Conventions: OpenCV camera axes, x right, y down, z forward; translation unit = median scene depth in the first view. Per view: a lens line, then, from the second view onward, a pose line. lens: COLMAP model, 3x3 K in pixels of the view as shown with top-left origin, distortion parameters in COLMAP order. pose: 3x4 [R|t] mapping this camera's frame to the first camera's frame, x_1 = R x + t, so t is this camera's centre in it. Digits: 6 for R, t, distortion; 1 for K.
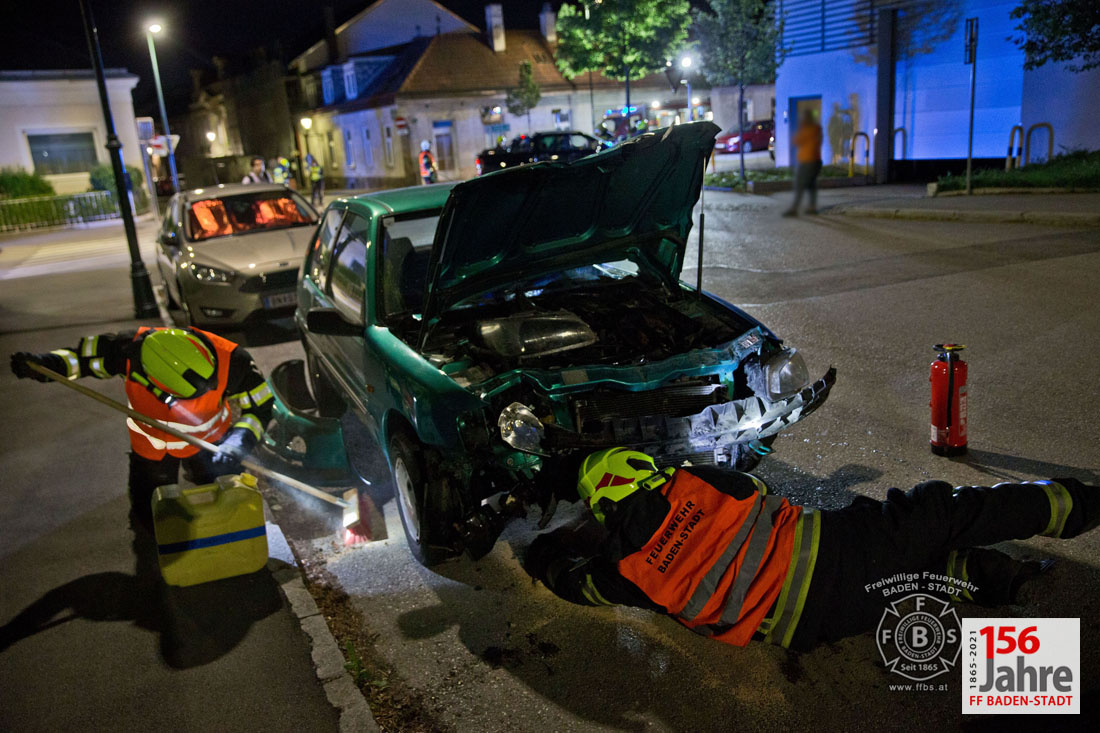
lens RADIAL K [[994.2, 0, 550.0], [0, 994.2, 366.5], [0, 0, 1]] dist [-0.004356, 0.002321]
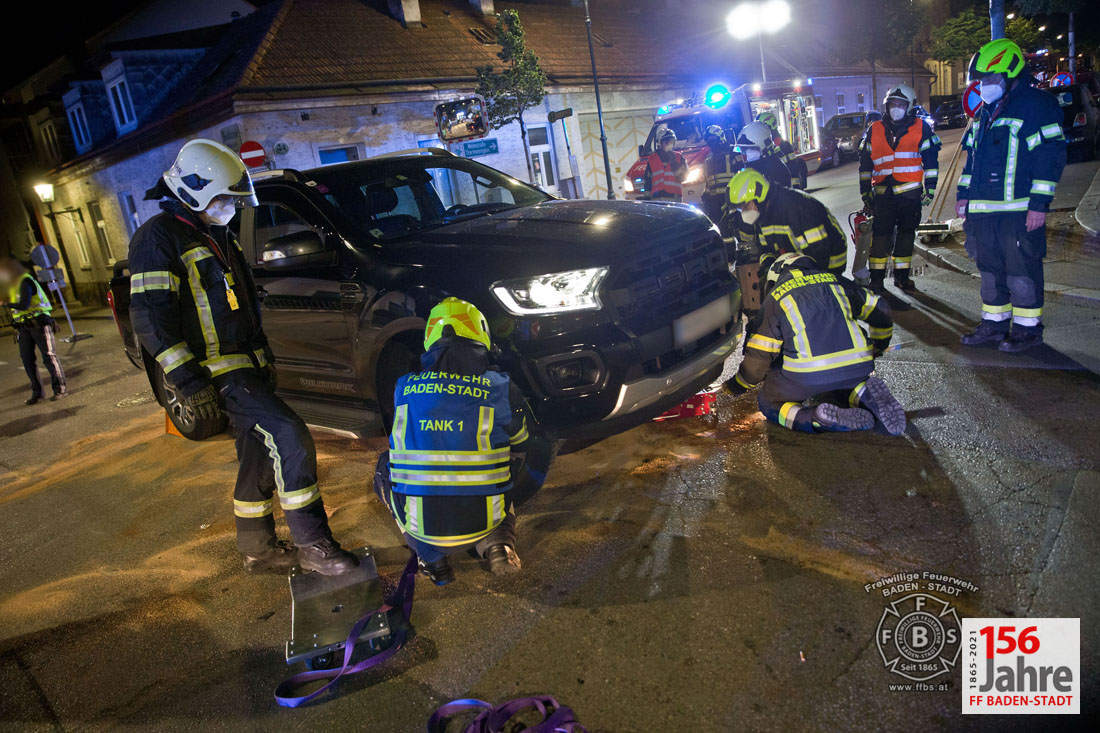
lens RADIAL K [[757.5, 0, 550.0], [0, 757.5, 366.5], [0, 0, 1]] dist [-0.085768, 0.064397]
pose [[0.949113, -0.141151, 0.281534, -0.116994], [0.145946, 0.989285, 0.003978, -0.118527], [-0.279078, 0.037313, 0.959543, 0.576552]]
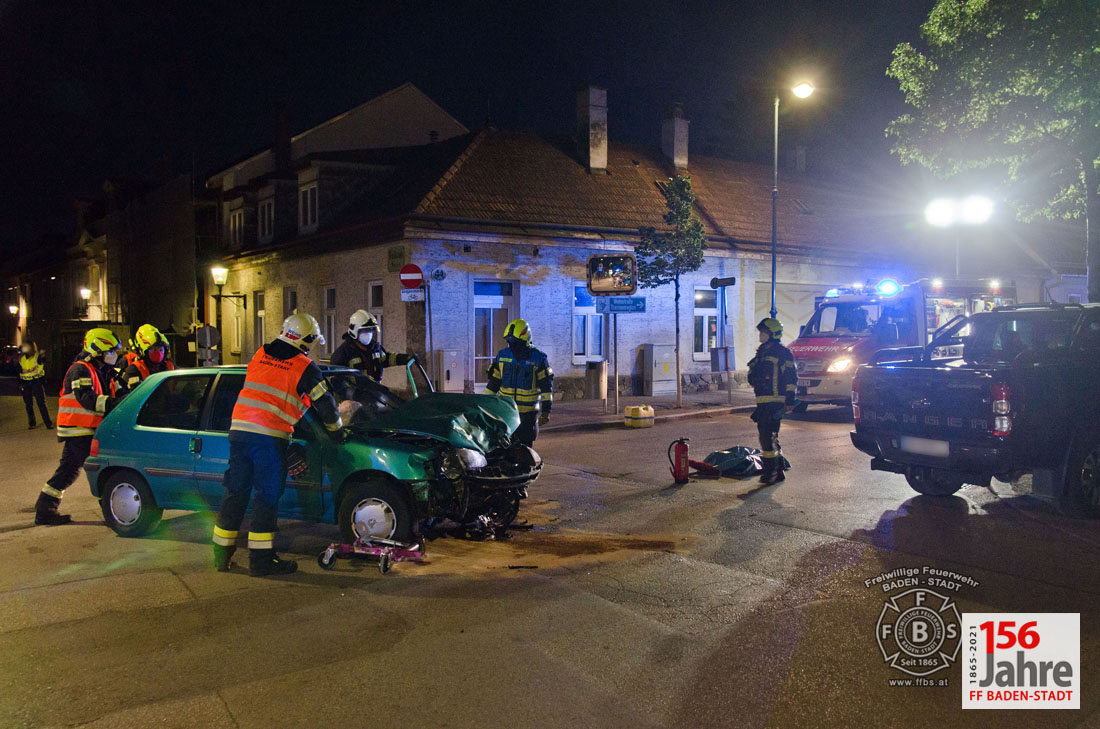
lens RADIAL K [[955.8, 0, 550.0], [0, 955.8, 364.5], [0, 0, 1]] dist [0.004492, 0.003310]
pose [[0.994126, 0.079956, 0.072948, -0.102272], [-0.063679, 0.977079, -0.203132, -0.104691], [-0.087518, 0.197293, 0.976430, 0.502482]]
